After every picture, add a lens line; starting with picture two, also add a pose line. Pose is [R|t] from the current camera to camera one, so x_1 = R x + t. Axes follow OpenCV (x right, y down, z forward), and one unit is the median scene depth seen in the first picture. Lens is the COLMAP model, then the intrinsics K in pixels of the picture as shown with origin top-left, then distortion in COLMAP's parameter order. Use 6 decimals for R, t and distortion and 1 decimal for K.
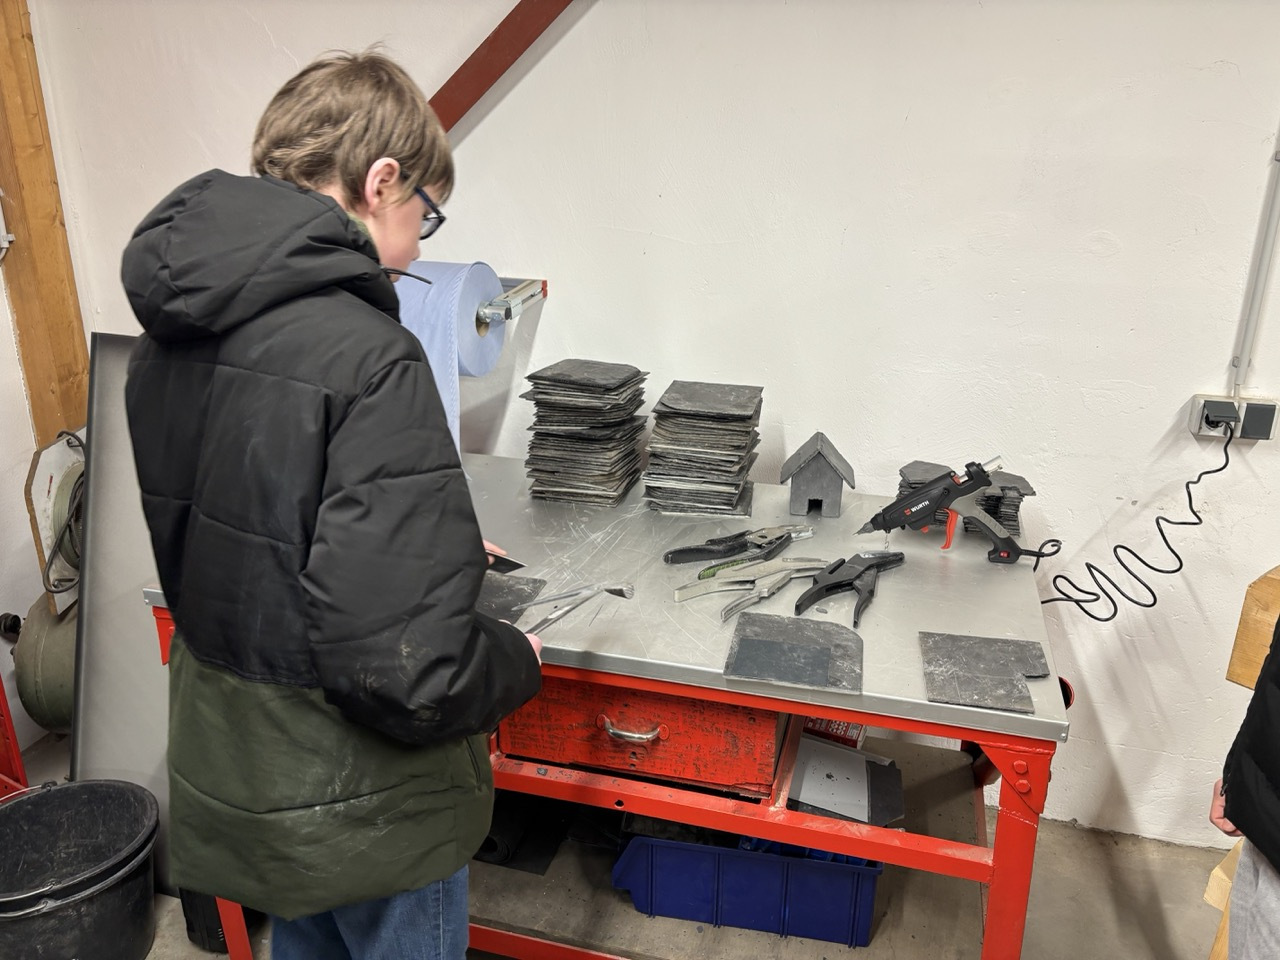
lens RADIAL K [[988.7, 0, 639.9], [0, 988.7, 475.3], [0, 0, 1]] dist [0.024739, -0.027025]
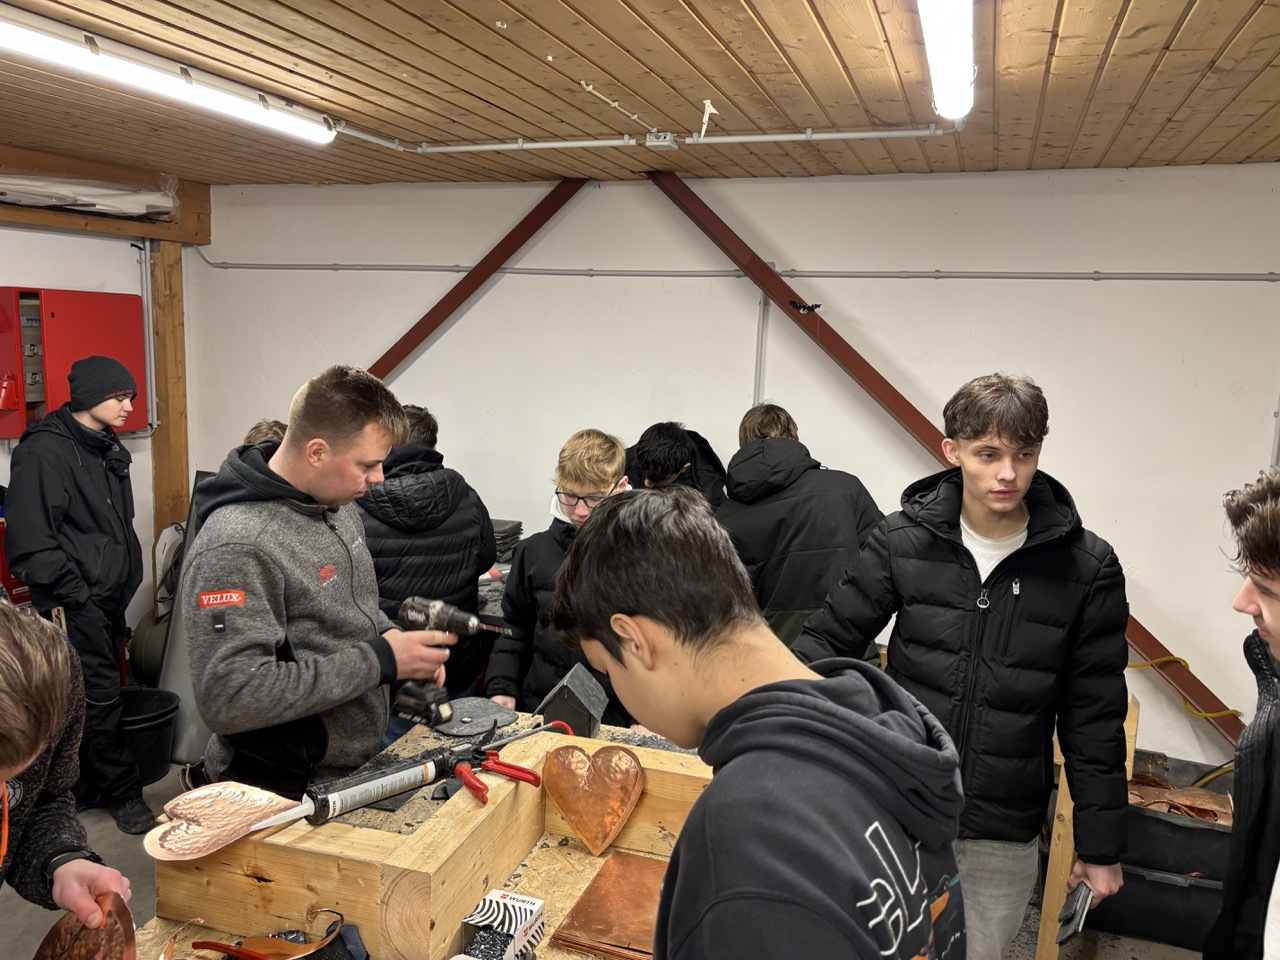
lens RADIAL K [[988.7, 0, 635.0], [0, 988.7, 489.2], [0, 0, 1]] dist [0.024739, -0.027025]
pose [[0.998312, 0.033585, -0.047388, 0.389553], [-0.042172, 0.980138, -0.193783, 0.225340], [0.039939, 0.195454, 0.979899, -0.839356]]
